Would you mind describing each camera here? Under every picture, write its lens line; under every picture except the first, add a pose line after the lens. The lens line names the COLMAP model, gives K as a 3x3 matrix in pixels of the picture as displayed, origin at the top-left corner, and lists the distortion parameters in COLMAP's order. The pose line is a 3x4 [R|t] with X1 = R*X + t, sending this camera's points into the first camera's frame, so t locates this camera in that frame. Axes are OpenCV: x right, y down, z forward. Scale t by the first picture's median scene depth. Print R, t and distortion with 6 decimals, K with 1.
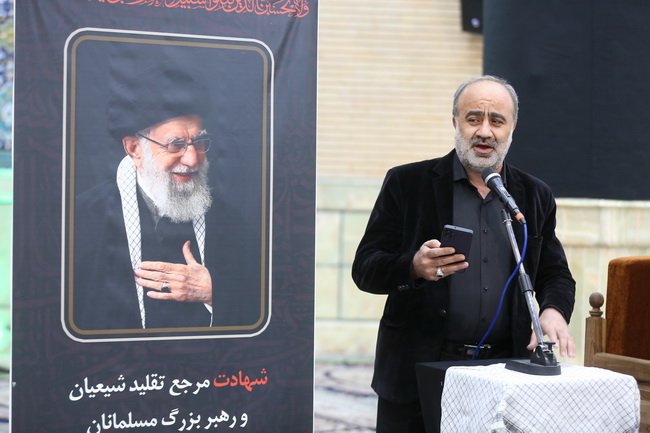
lens RADIAL K [[1666.8, 0, 325.0], [0, 1666.8, 216.5], [0, 0, 1]] dist [-0.152184, 0.458255]
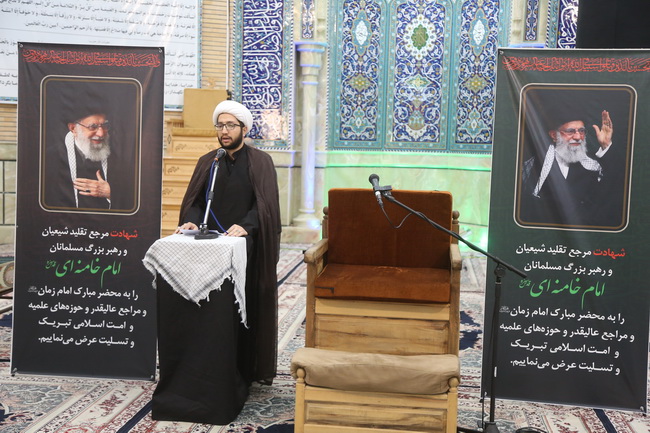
lens RADIAL K [[853.1, 0, 325.0], [0, 853.1, 216.5], [0, 0, 1]] dist [0.138307, 0.014830]
pose [[0.782605, 0.050443, -0.620471, 0.889636], [-0.028398, 0.998567, 0.045362, 0.015953], [0.621870, -0.017880, 0.782916, 0.281306]]
